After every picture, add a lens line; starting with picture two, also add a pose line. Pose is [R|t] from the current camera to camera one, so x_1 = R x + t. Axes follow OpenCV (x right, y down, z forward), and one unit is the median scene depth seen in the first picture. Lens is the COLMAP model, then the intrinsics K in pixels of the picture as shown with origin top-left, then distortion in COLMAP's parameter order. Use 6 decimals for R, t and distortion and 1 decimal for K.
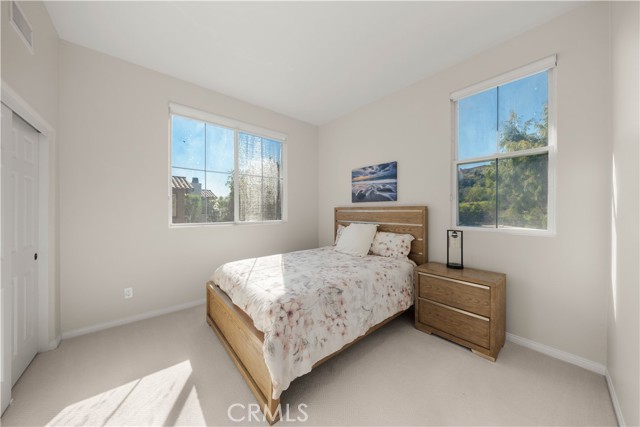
lens RADIAL K [[211.2, 0, 320.0], [0, 211.2, 213.5], [0, 0, 1]] dist [0.000498, -0.000003]
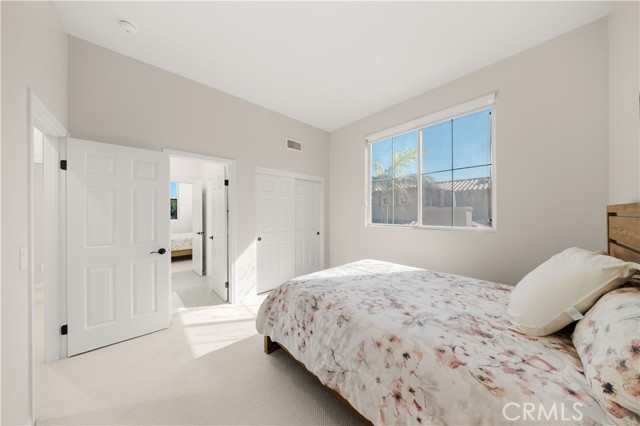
lens RADIAL K [[203.8, 0, 320.0], [0, 203.8, 213.0], [0, 0, 1]] dist [-0.001136, -0.000050]
pose [[0.017867, 0.004001, -0.999832, 0.856997], [-0.005822, 0.999975, 0.003897, -0.025851], [0.999823, 0.005751, 0.017890, 0.907527]]
